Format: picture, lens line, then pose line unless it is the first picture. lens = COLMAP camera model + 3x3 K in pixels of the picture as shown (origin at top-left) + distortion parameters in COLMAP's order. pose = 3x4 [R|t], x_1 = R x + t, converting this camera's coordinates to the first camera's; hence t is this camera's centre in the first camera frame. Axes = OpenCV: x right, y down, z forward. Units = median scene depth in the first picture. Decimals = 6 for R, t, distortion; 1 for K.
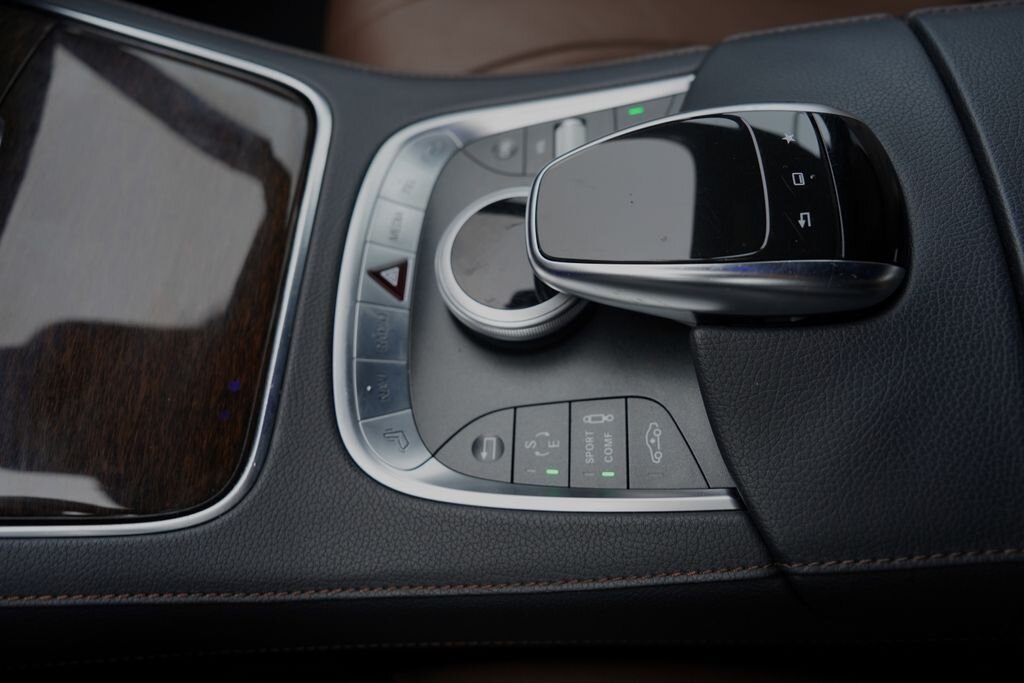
lens RADIAL K [[702.5, 0, 512.0], [0, 702.5, 341.5], [0, 0, 1]] dist [-0.092693, 0.064864]
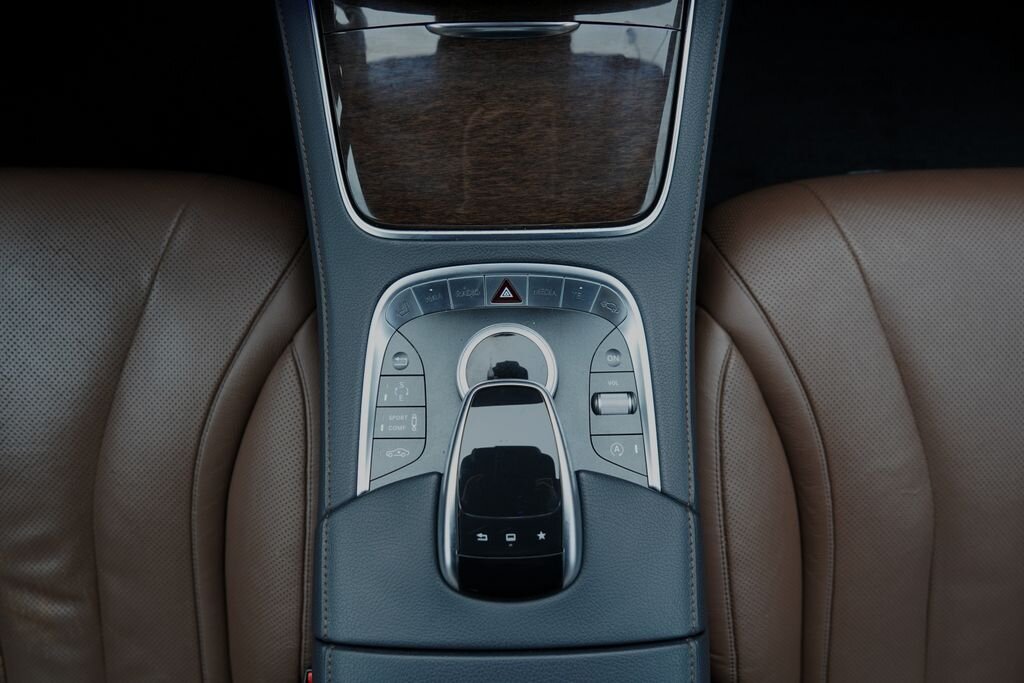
lens RADIAL K [[702.5, 0, 512.0], [0, 702.5, 341.5], [0, 0, 1]] dist [-0.092693, 0.064864]
pose [[0.050643, 0.998583, -0.016367, -0.038639], [-0.907389, 0.052852, 0.416956, -0.829719], [0.417230, -0.006264, 0.908779, -0.487442]]
